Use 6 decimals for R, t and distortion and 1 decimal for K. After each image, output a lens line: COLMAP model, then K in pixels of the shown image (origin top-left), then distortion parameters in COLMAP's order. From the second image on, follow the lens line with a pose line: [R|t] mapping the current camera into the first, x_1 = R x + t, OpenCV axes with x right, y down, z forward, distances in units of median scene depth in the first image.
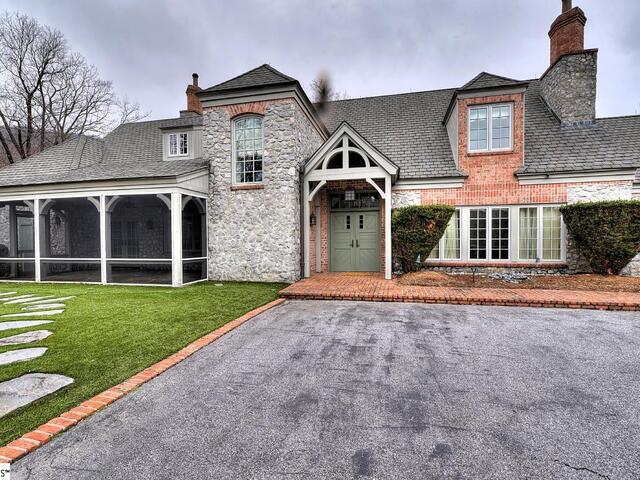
lens RADIAL K [[310.5, 0, 323.6], [0, 310.5, 246.9], [0, 0, 1]] dist [-0.000359, -0.000984]
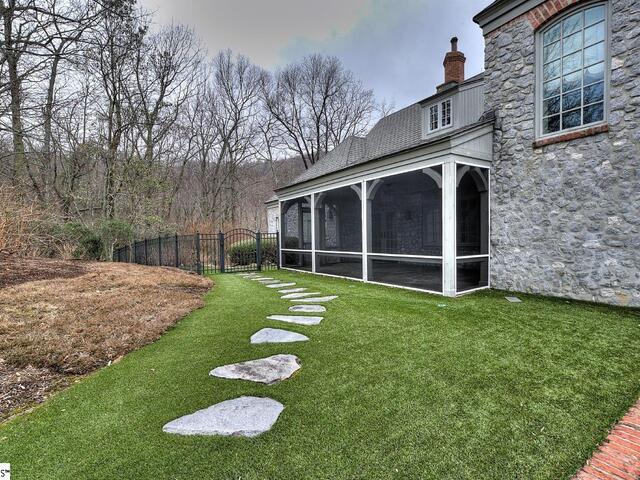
lens RADIAL K [[310.5, 0, 323.6], [0, 310.5, 246.9], [0, 0, 1]] dist [-0.000359, -0.000984]
pose [[0.727720, 0.016381, -0.685679, -0.175242], [0.001809, 0.999665, 0.025803, -0.002249], [0.685872, -0.020018, 0.727447, 0.257940]]
